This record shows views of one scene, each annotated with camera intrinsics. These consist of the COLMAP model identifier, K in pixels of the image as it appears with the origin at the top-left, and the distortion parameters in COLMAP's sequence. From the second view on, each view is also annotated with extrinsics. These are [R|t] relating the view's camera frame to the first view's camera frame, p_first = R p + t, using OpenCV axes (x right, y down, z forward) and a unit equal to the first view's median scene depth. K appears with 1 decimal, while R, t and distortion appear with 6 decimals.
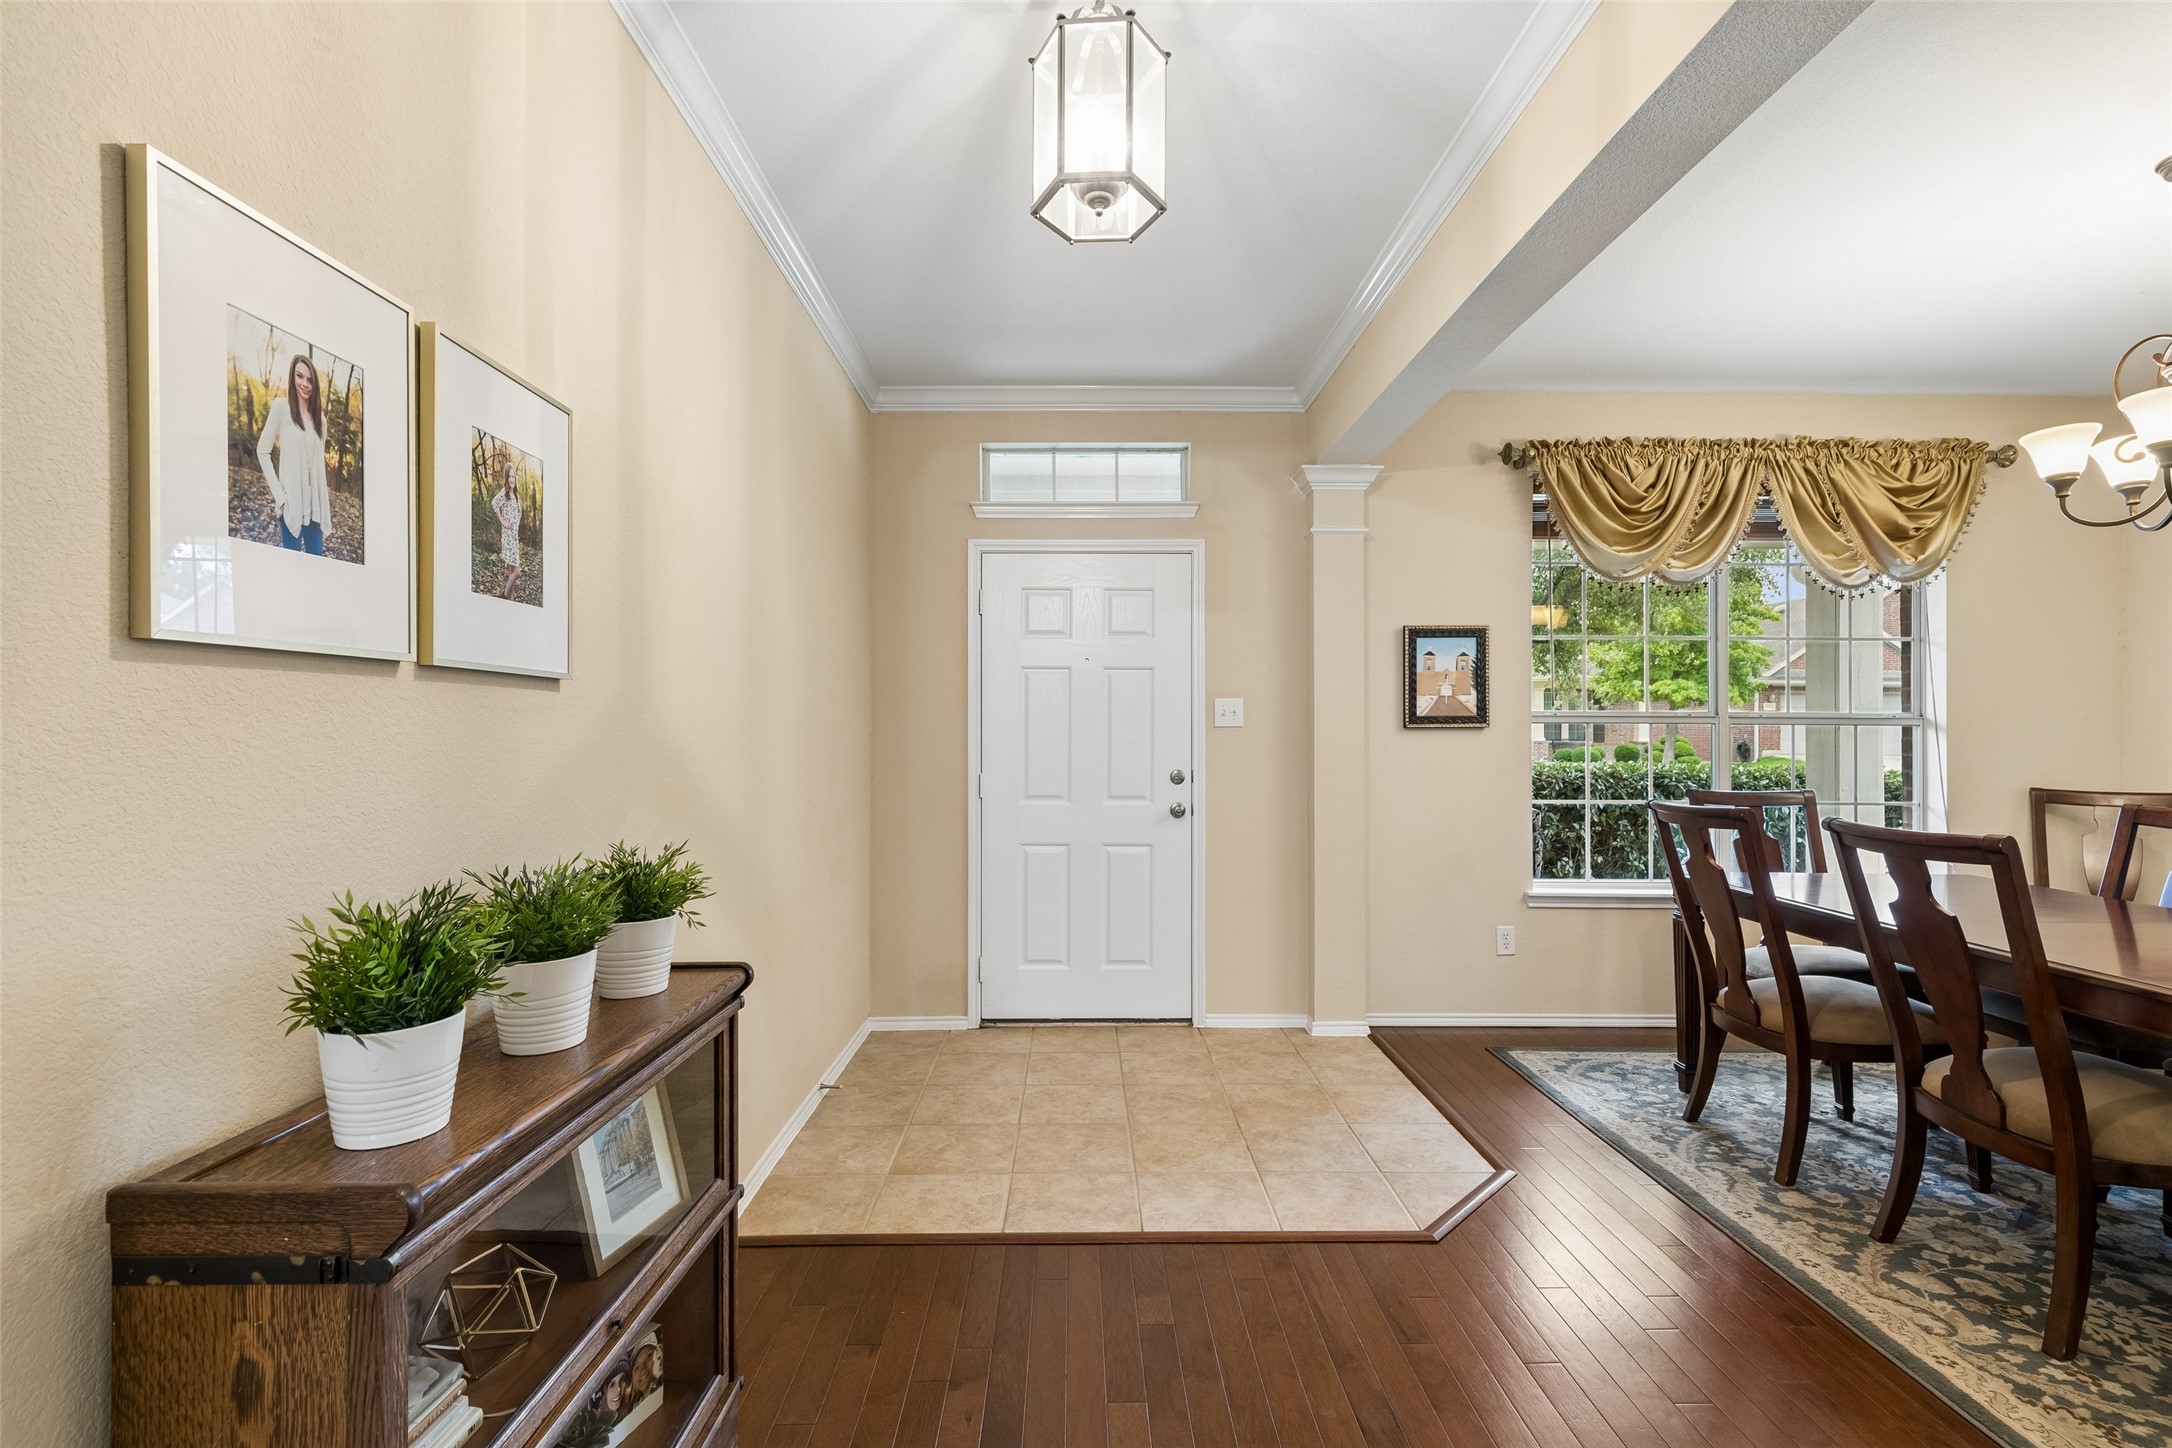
lens RADIAL K [[985.9, 0, 1085.2], [0, 985.9, 726.3], [0, 0, 1]] dist [0.007917, -0.000816]
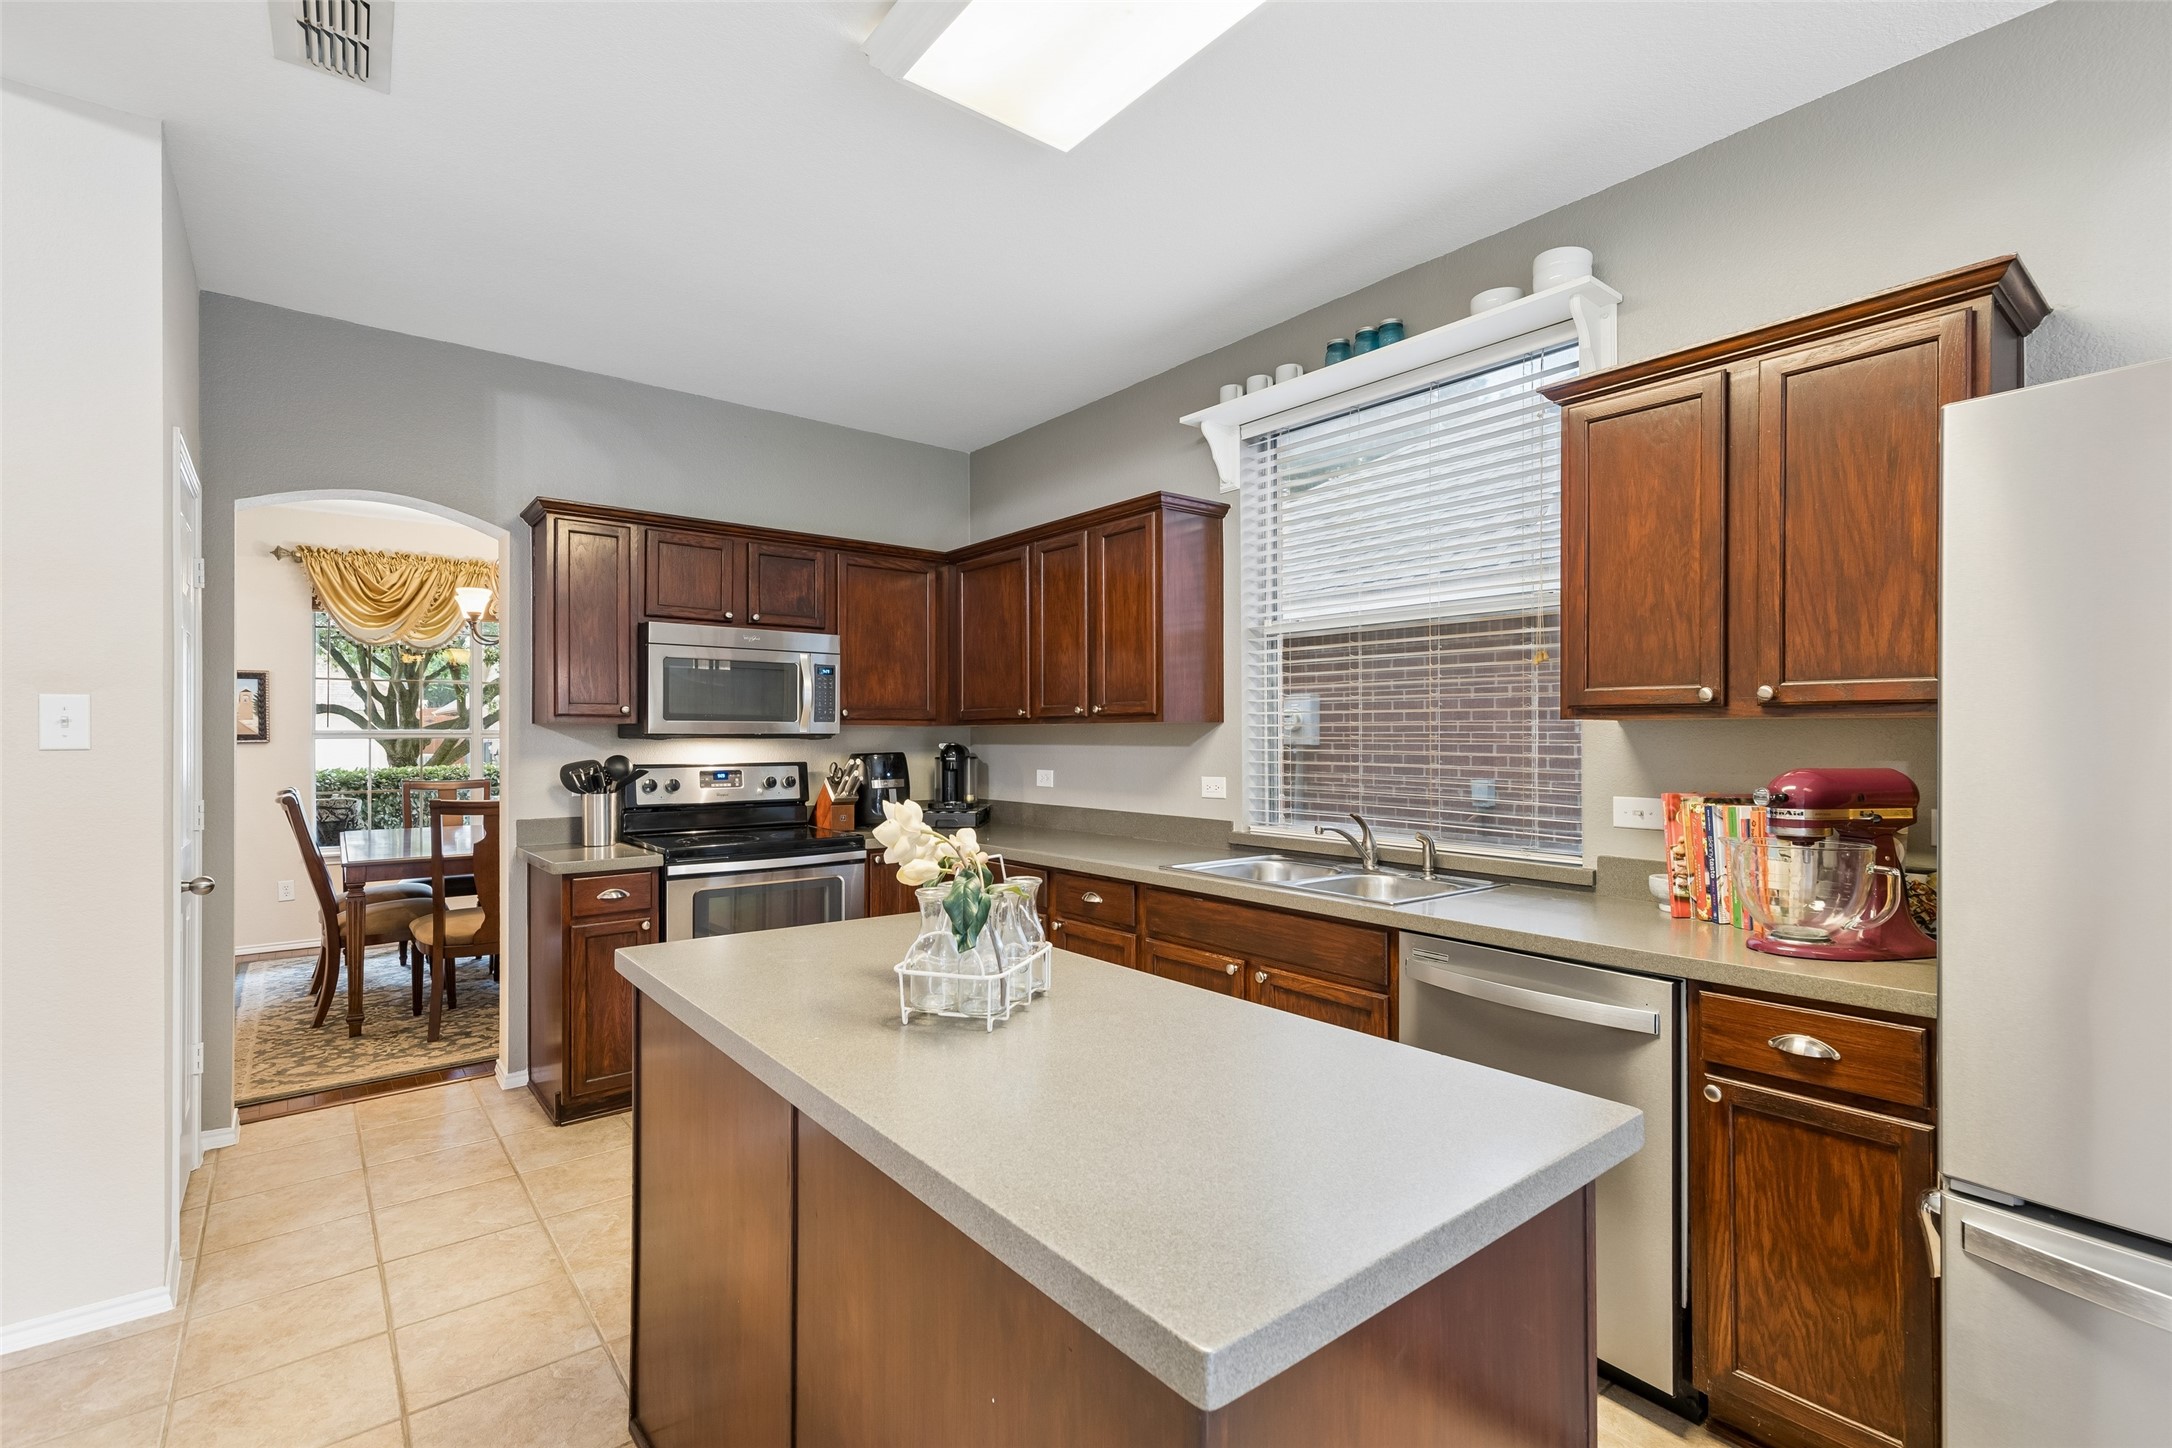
lens RADIAL K [[985.9, 0, 1089.1], [0, 985.9, 729.8], [0, 0, 1]] dist [0.007917, -0.000816]
pose [[0.784670, -0.002434, 0.619909, 0.465010], [0.000241, 0.999993, 0.003620, -0.022518], [-0.619914, -0.002691, 0.784665, -0.883798]]
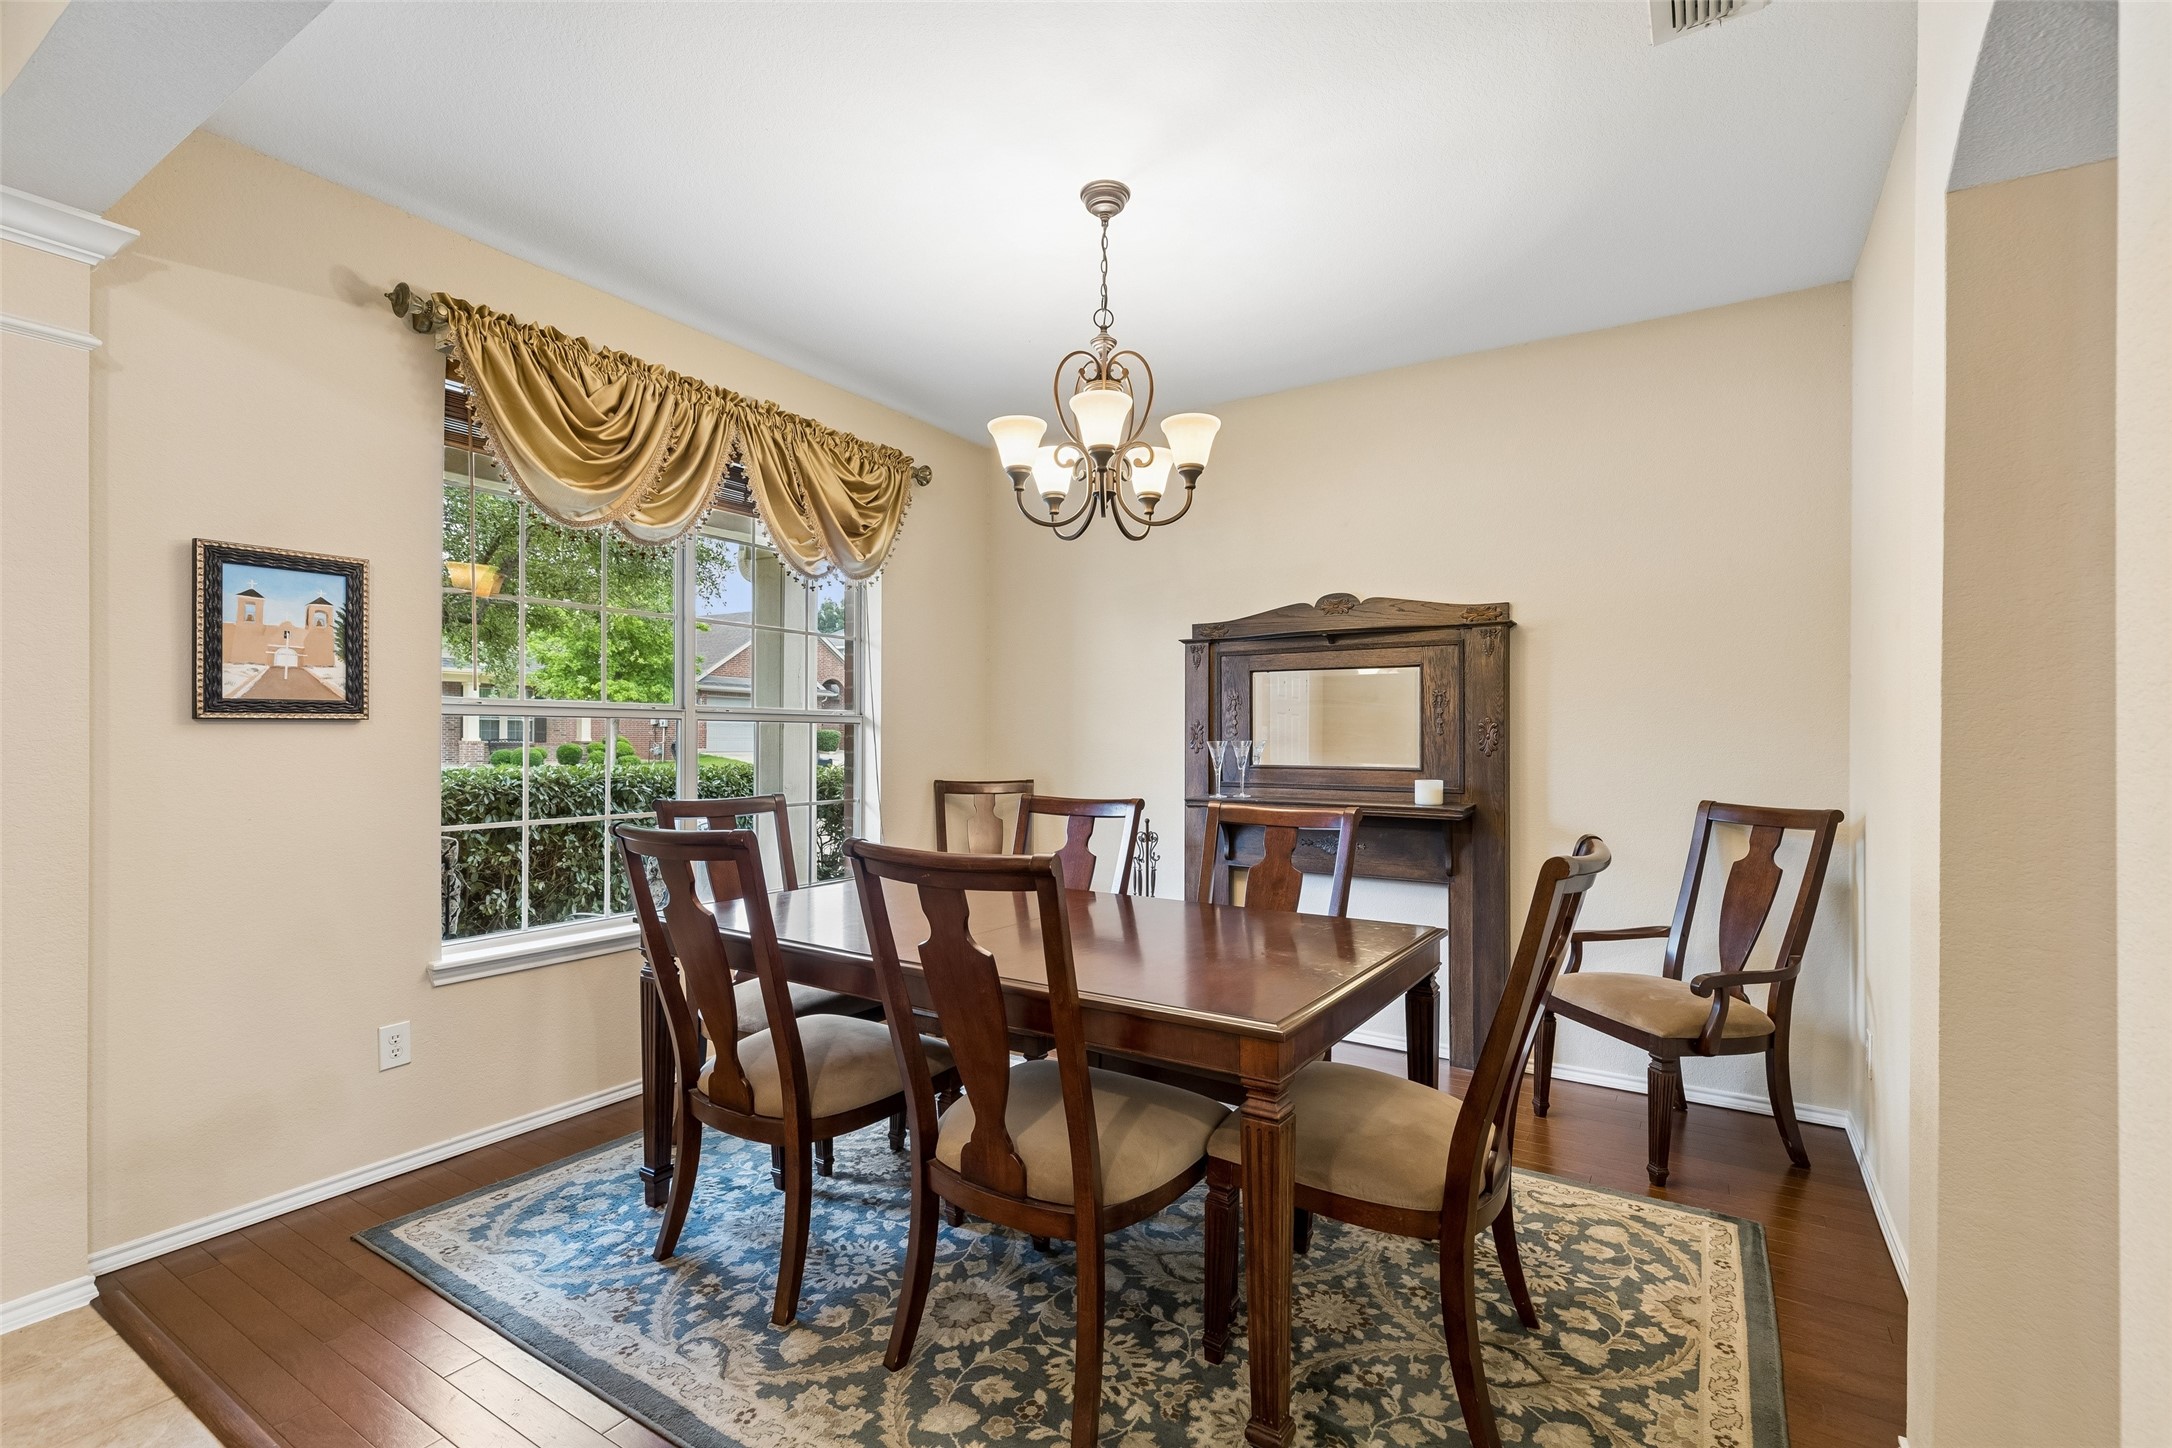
lens RADIAL K [[985.9, 0, 1092.0], [0, 985.9, 730.2], [0, 0, 1]] dist [0.007917, -0.000816]
pose [[0.549622, 0.004033, 0.835403, 0.134640], [-0.007347, 0.999973, 0.000007, 0.004563], [-0.835381, -0.006142, 0.549637, 0.261600]]
